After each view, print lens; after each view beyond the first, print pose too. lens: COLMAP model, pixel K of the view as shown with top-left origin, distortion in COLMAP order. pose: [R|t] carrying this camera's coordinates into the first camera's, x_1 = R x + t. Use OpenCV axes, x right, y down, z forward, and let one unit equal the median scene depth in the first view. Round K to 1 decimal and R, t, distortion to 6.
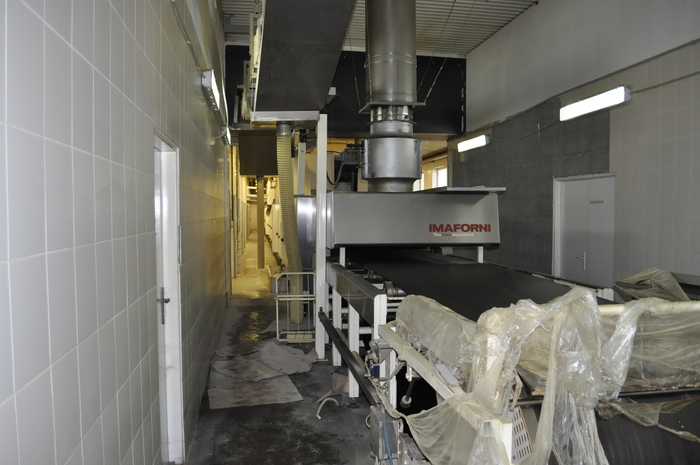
lens RADIAL K [[594.9, 0, 351.6], [0, 594.9, 231.8], [0, 0, 1]] dist [-0.078953, 0.008762]
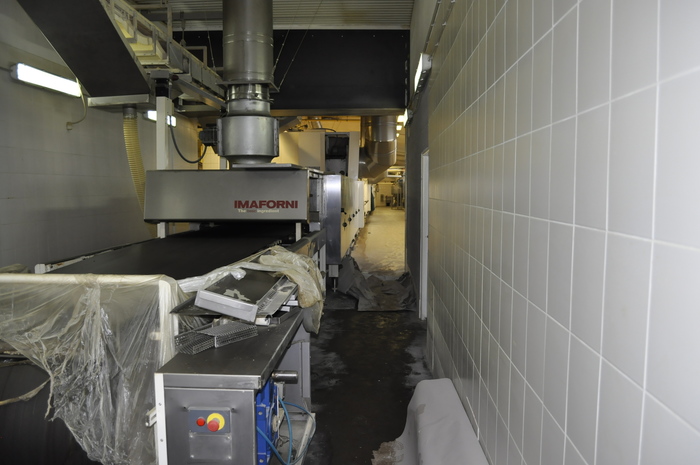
lens RADIAL K [[594.9, 0, 347.8], [0, 594.9, 232.7], [0, 0, 1]] dist [-0.078953, 0.008762]
pose [[0.977432, 0.015154, -0.210708, 0.459842], [-0.006555, 0.999119, 0.041448, -0.000892], [0.211150, -0.039131, 0.976670, 0.033276]]
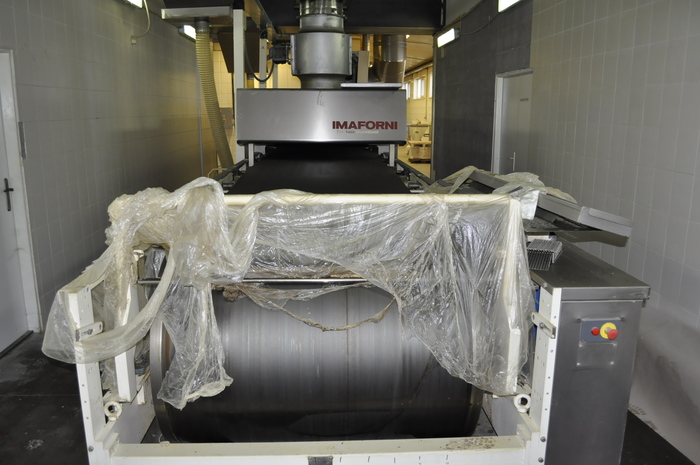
lens RADIAL K [[594.9, 0, 350.8], [0, 594.9, 238.2], [0, 0, 1]] dist [-0.078953, 0.008762]
pose [[0.993571, 0.028399, -0.109587, 0.236036], [-0.008533, 0.984056, 0.177652, 0.003190], [0.112885, -0.175575, 0.977973, -0.008455]]
